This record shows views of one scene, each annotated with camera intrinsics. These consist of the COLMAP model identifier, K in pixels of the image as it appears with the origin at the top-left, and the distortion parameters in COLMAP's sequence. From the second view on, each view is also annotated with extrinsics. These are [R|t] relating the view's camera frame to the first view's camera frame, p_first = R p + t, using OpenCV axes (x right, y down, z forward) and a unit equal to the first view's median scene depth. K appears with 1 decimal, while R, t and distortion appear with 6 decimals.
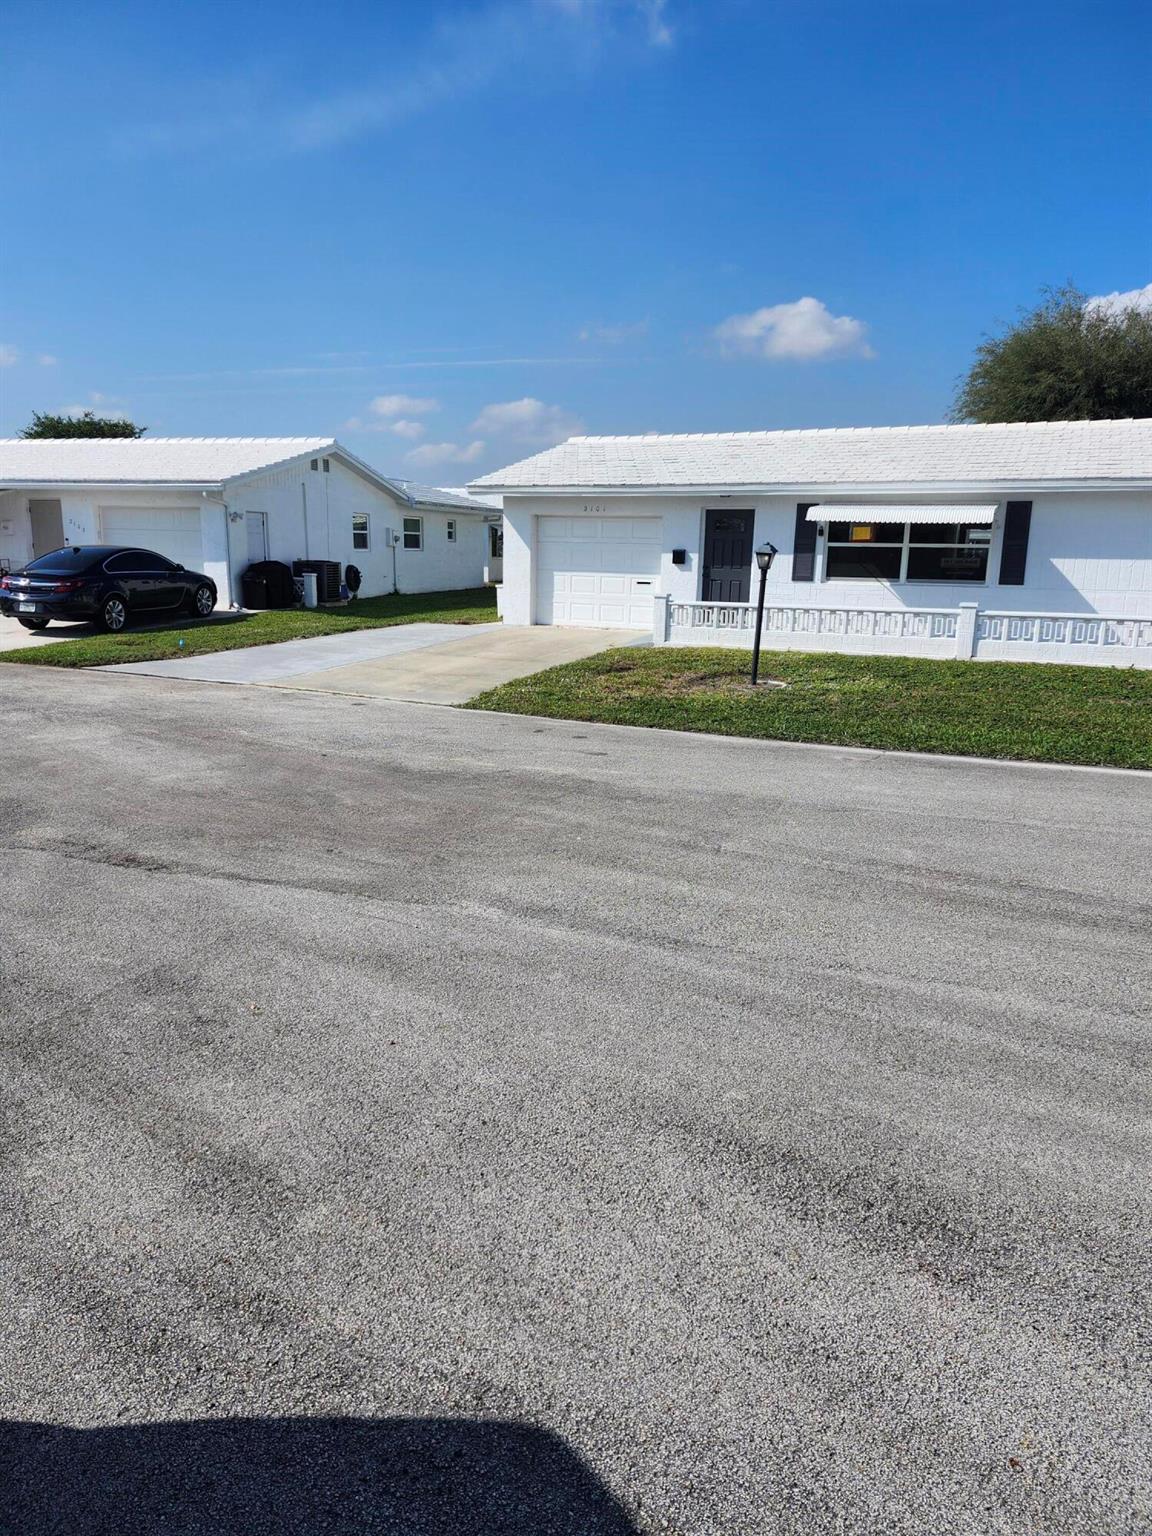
lens RADIAL K [[1106.4, 0, 556.2], [0, 1106.4, 791.3], [0, 0, 1]] dist [0.125116, -0.171244]
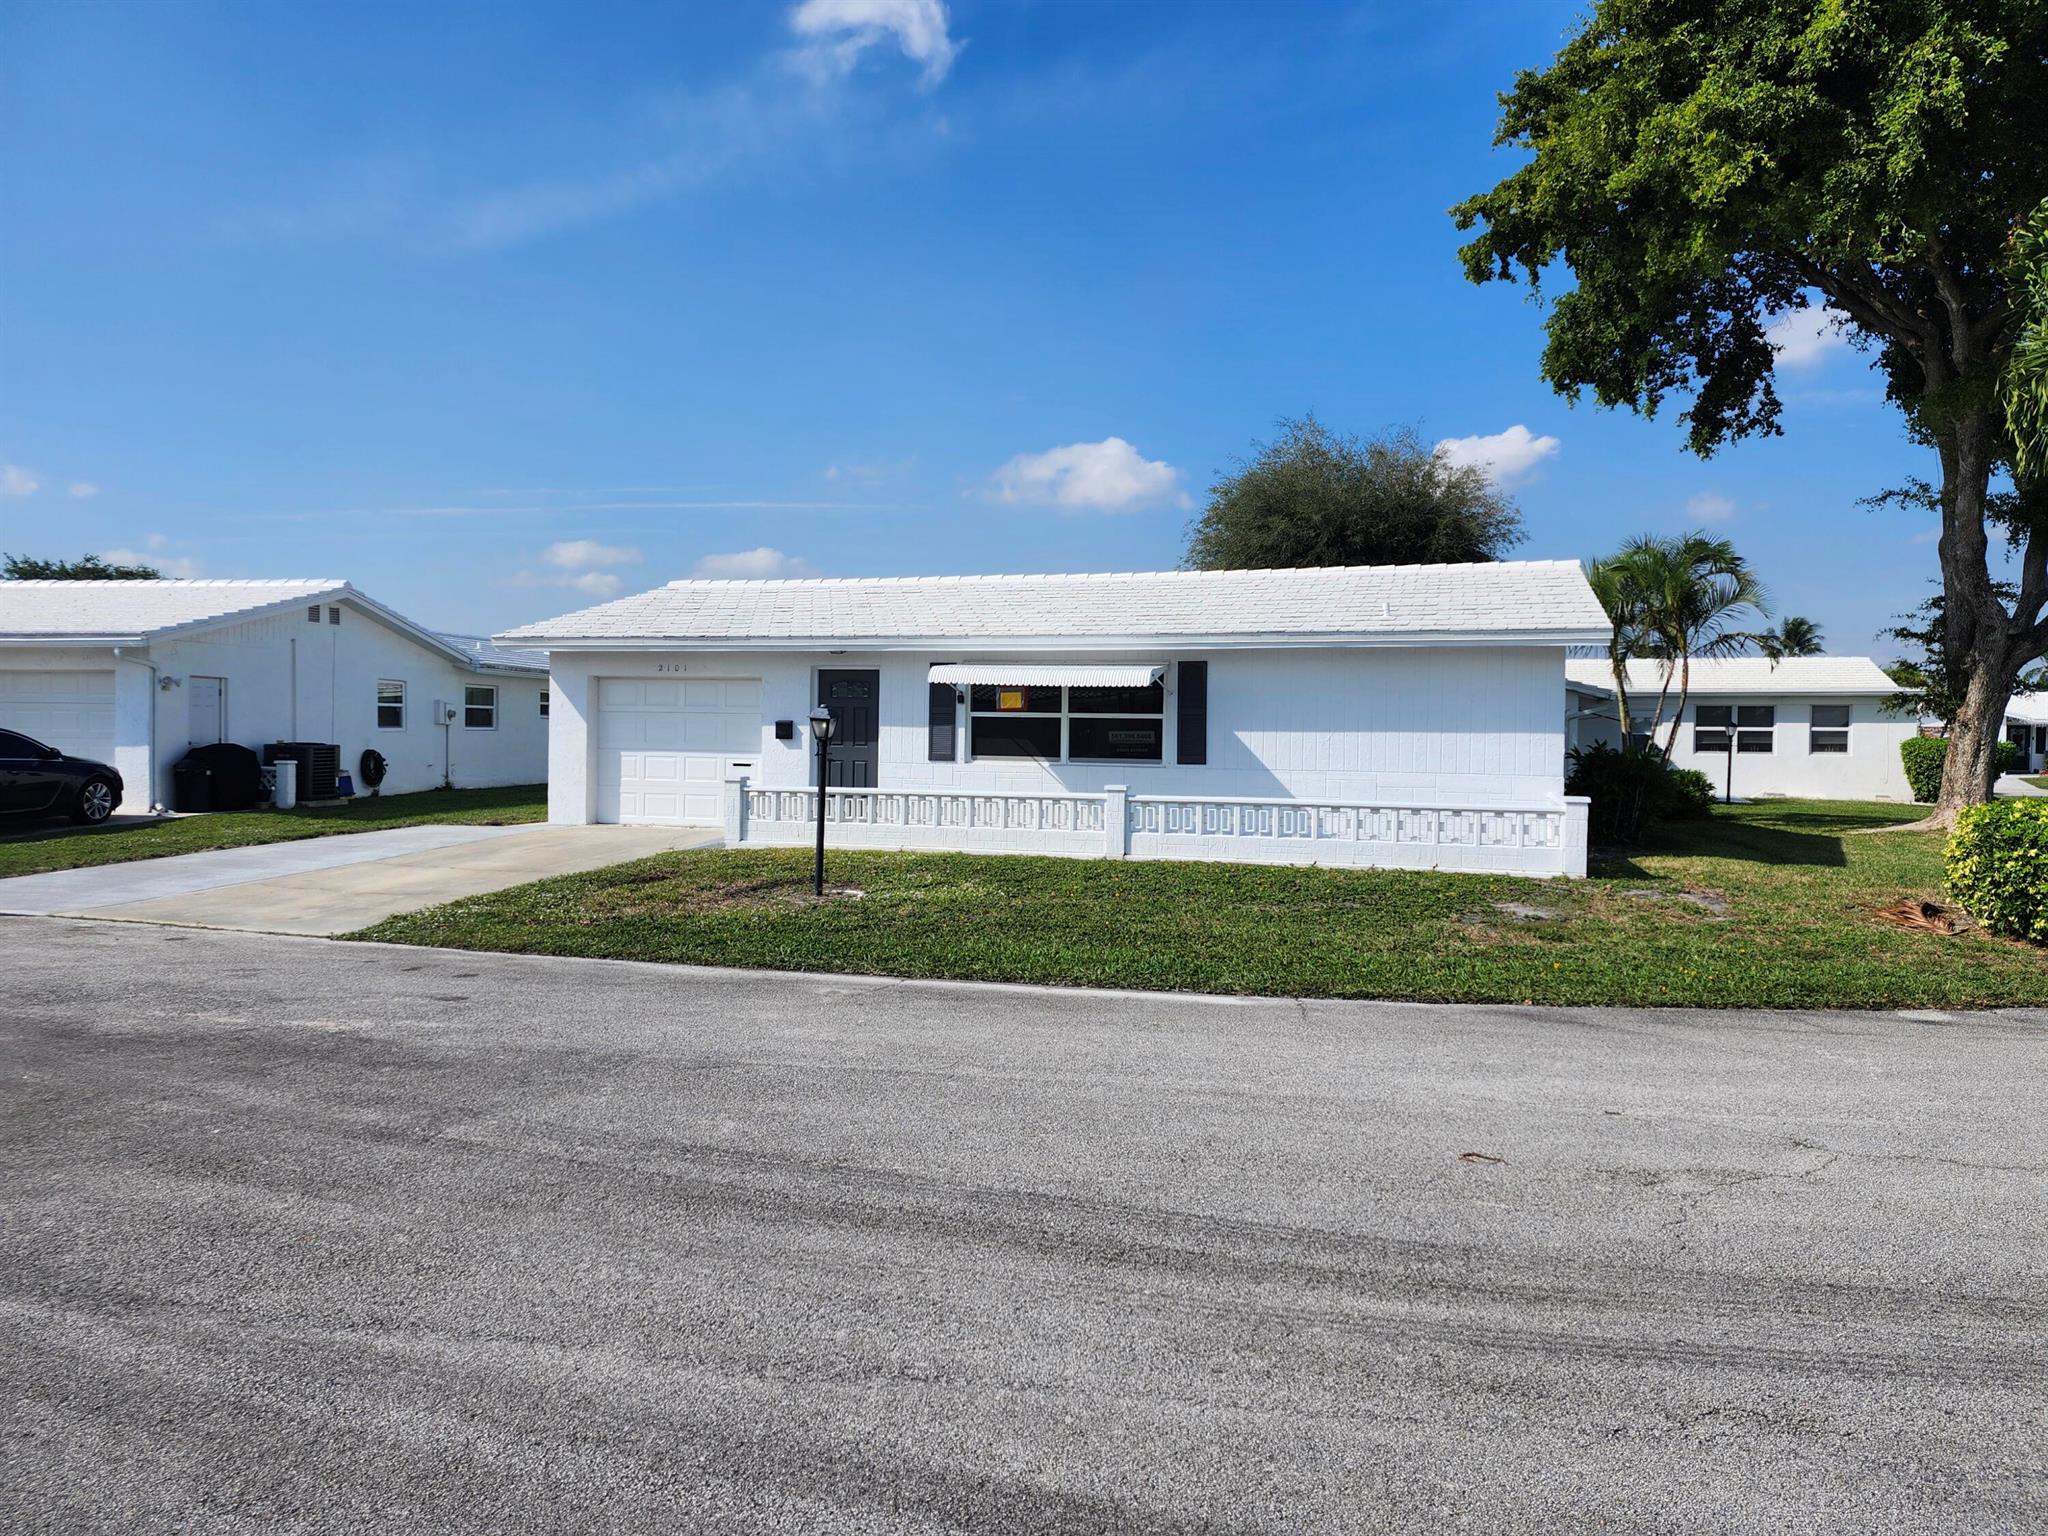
lens RADIAL K [[1475.1, 0, 1024.9], [0, 1475.1, 754.0], [0, 0, 1]] dist [0.125116, -0.171244]
pose [[0.988799, -0.008384, 0.149018, 0.128133], [0.038077, 0.979555, -0.197542, 0.007066], [-0.144315, 0.201004, 0.968902, 0.021842]]
